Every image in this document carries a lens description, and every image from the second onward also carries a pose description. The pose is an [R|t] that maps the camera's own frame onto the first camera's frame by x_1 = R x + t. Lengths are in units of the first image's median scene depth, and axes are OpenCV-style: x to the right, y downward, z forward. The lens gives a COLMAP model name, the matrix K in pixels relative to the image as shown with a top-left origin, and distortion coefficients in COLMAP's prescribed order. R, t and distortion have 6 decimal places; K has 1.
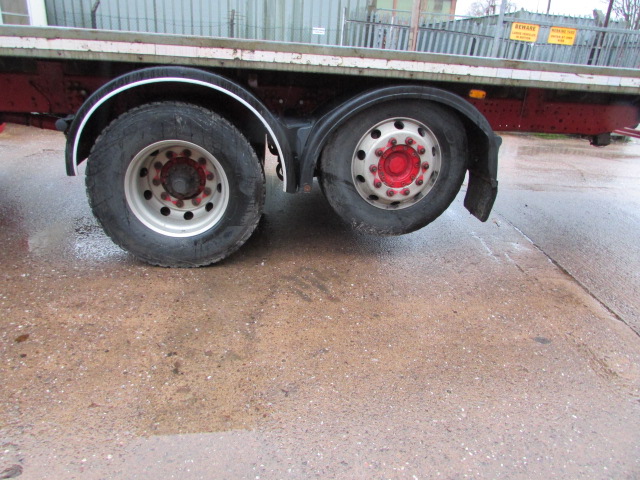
lens RADIAL K [[456.5, 0, 319.8], [0, 456.5, 218.3], [0, 0, 1]] dist [-0.001089, 0.001017]
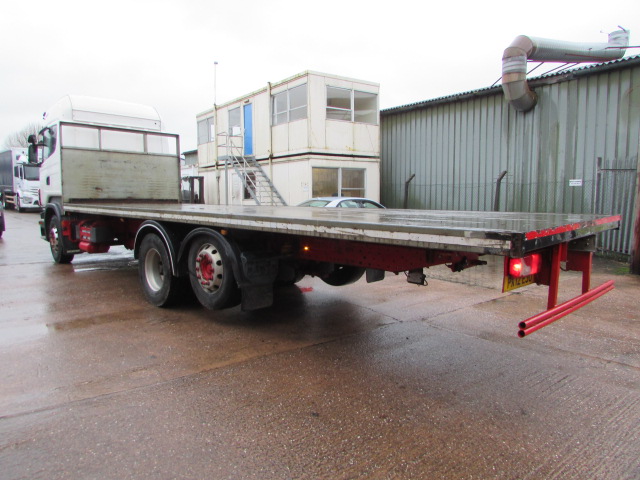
lens RADIAL K [[442.7, 0, 320.0], [0, 442.7, 240.0], [0, 0, 1]] dist [-0.034609, 0.006014]
pose [[0.579578, 0.021762, -0.814626, 1.908820], [-0.243123, 0.958736, -0.147362, -0.075908], [0.777805, 0.283462, 0.560953, 0.315199]]
